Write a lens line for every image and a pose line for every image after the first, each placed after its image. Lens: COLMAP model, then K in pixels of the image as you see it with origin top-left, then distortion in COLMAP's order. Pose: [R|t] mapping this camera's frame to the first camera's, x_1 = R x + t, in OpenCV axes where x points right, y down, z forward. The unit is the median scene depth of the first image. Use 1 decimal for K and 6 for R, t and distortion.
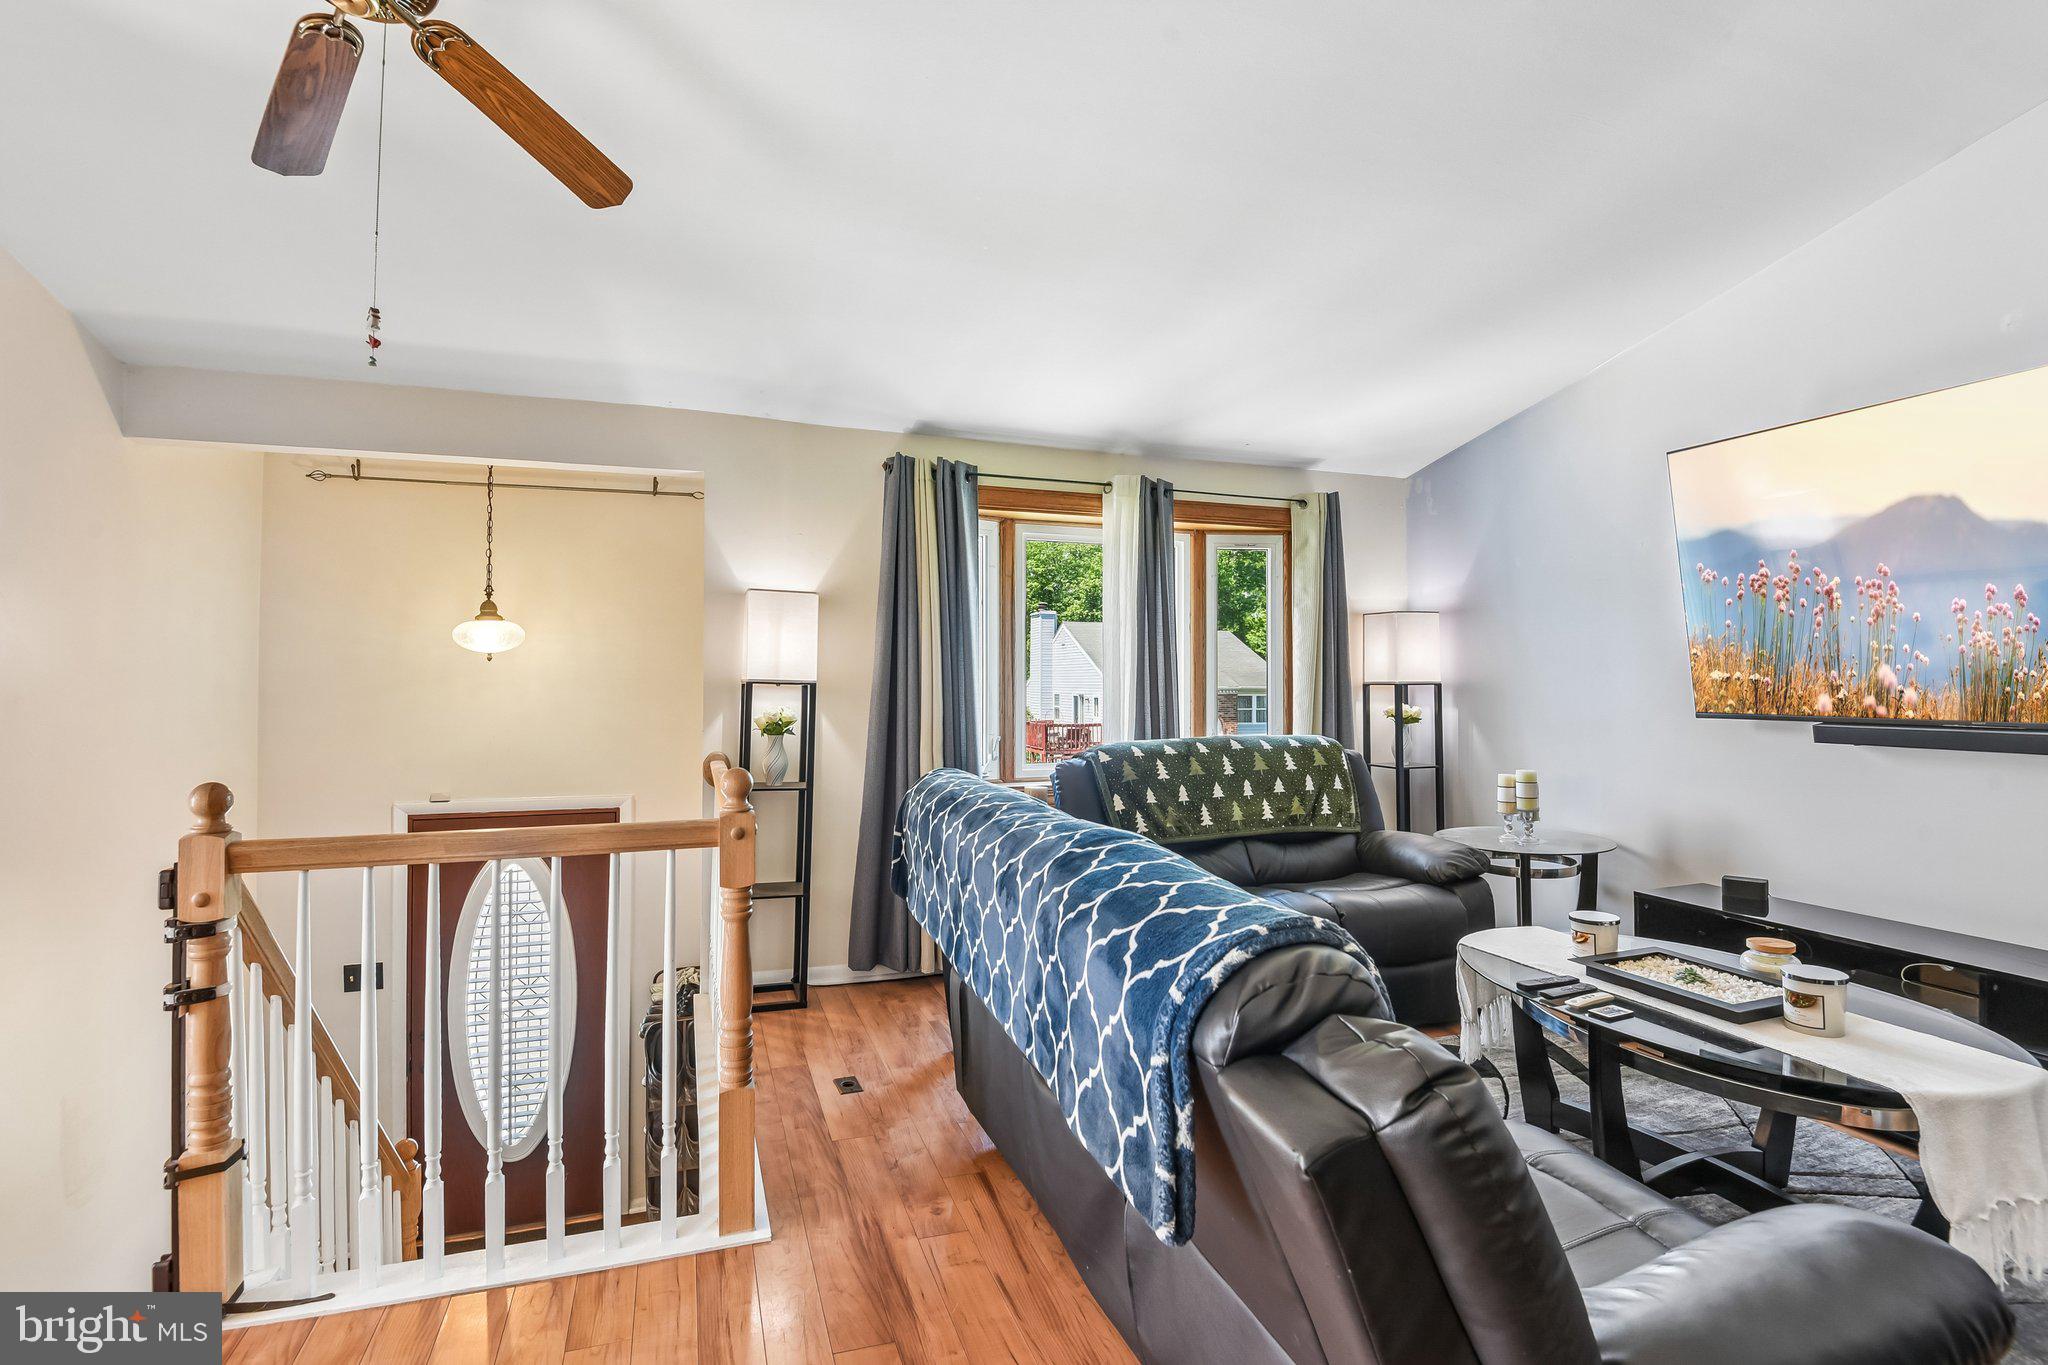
lens RADIAL K [[962.9, 0, 1013.4], [0, 962.9, 683.6], [0, 0, 1]] dist [0.003709, -0.026248]
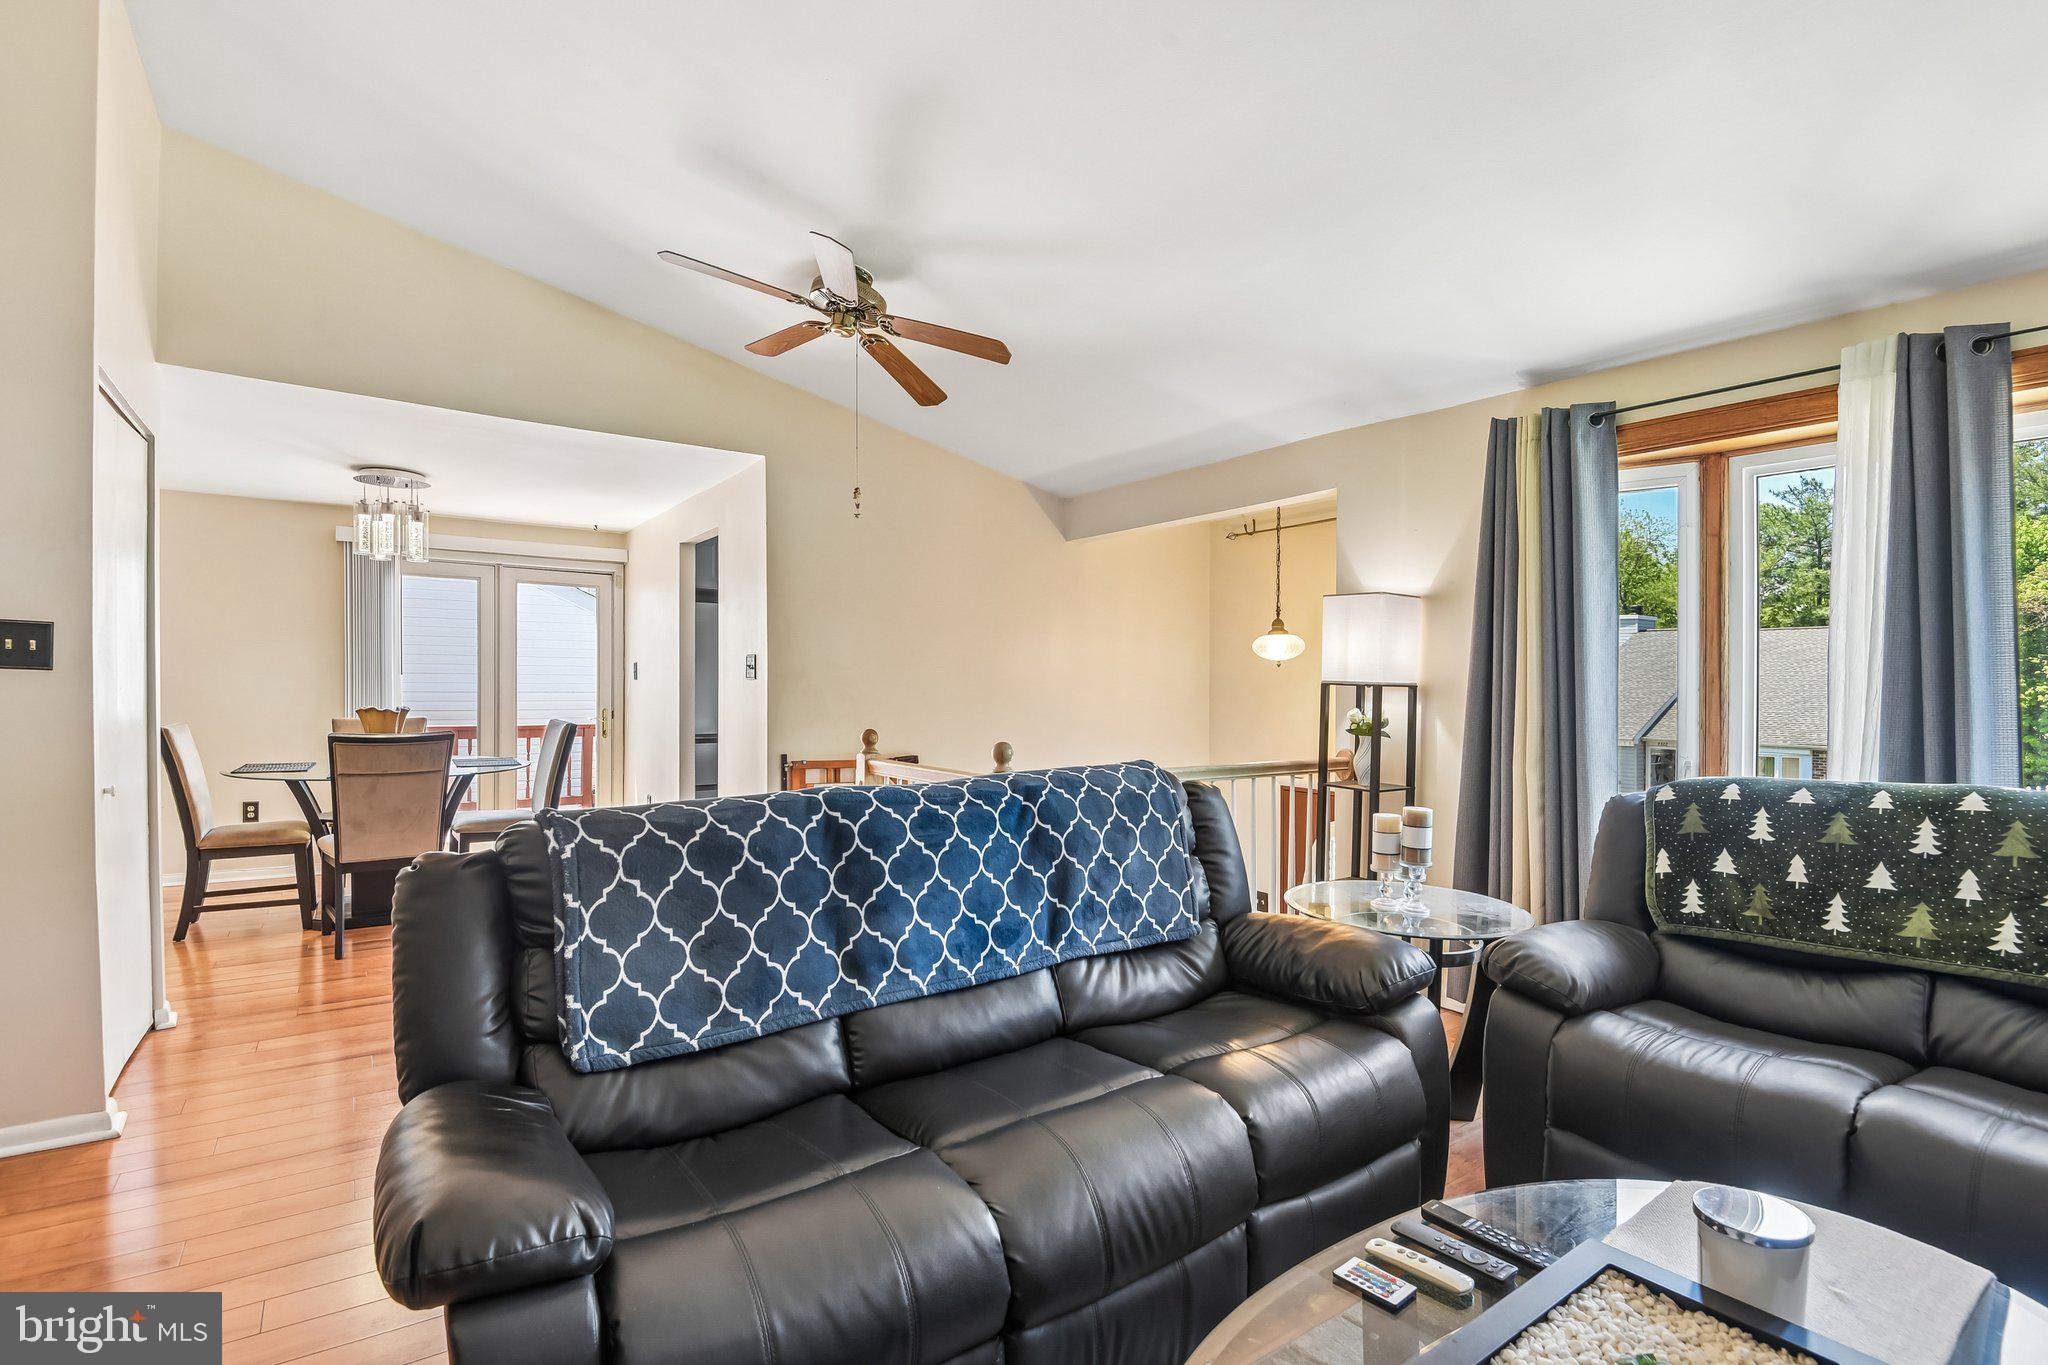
lens RADIAL K [[962.9, 0, 1013.4], [0, 962.9, 683.6], [0, 0, 1]] dist [0.003709, -0.026248]
pose [[0.262059, 0.000463, -0.965052, 0.591201], [-0.008666, 0.999961, -0.001874, 0.003624], [0.965013, 0.008854, 0.262052, 0.354863]]
